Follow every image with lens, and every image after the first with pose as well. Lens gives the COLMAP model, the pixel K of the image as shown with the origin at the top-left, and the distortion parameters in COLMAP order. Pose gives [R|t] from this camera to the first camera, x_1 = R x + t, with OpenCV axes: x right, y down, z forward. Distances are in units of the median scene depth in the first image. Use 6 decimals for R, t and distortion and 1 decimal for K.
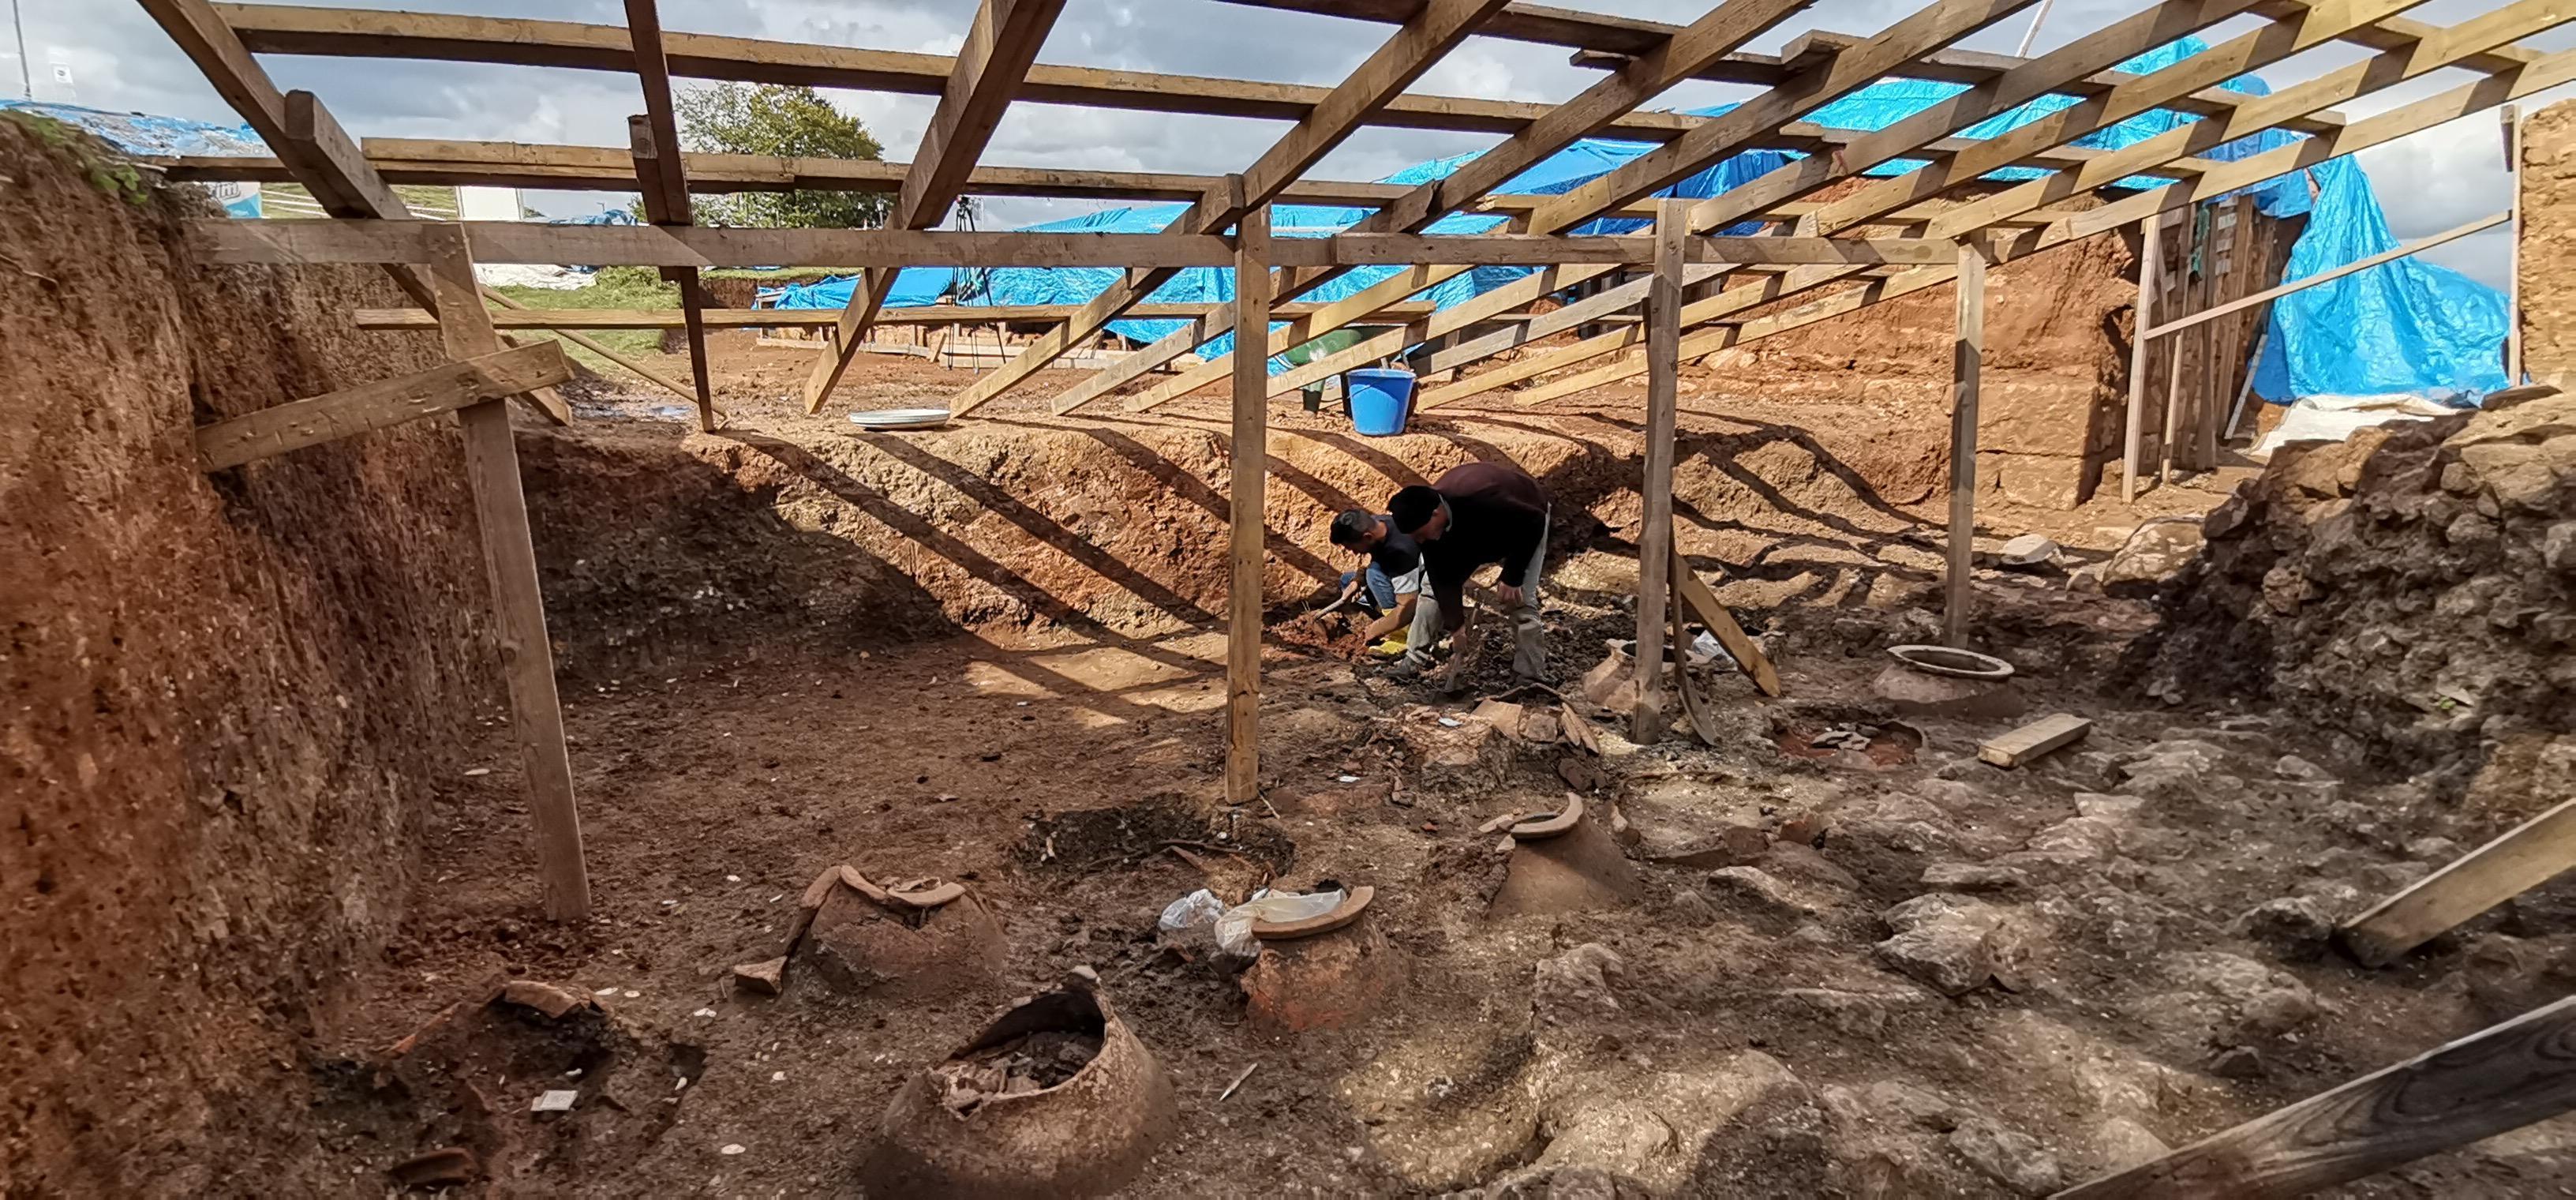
lens RADIAL K [[1284.6, 0, 1288.0], [0, 1284.6, 599.0], [0, 0, 1]] dist [-0.002268, -0.000502]
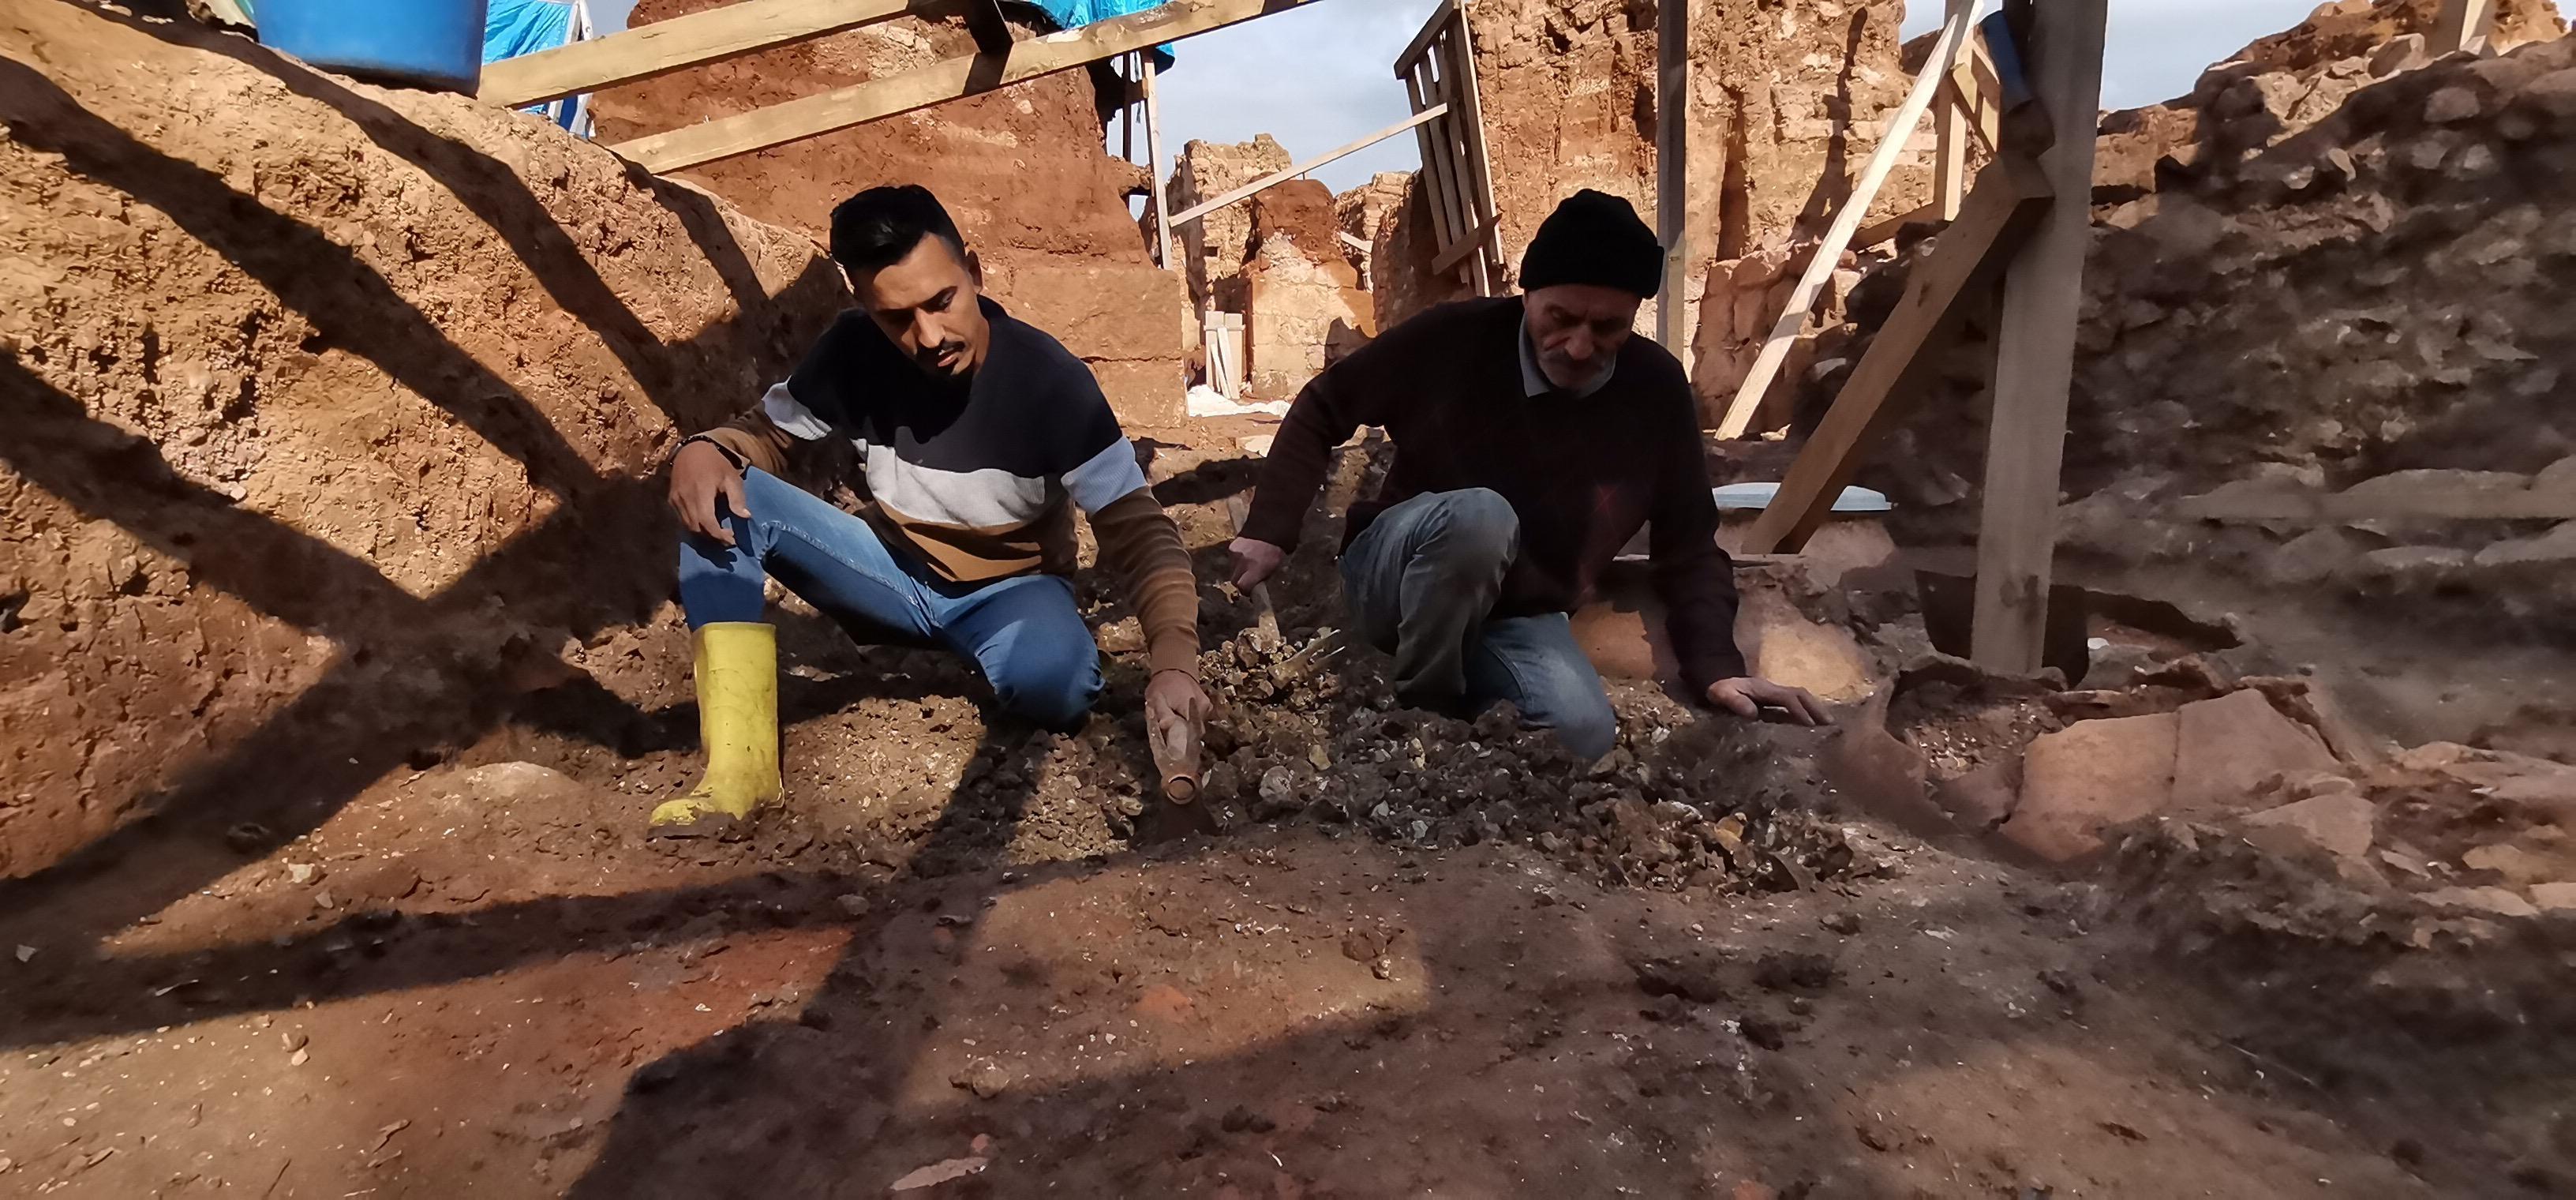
lens RADIAL K [[1284.6, 0, 1289.3], [0, 1284.6, 606.6], [0, 0, 1]] dist [-0.002268, -0.000502]
pose [[0.403041, -0.153422, 0.902230, -0.112289], [0.222318, 0.972731, 0.066097, 0.000176], [-0.887768, 0.173942, 0.426159, 0.744655]]
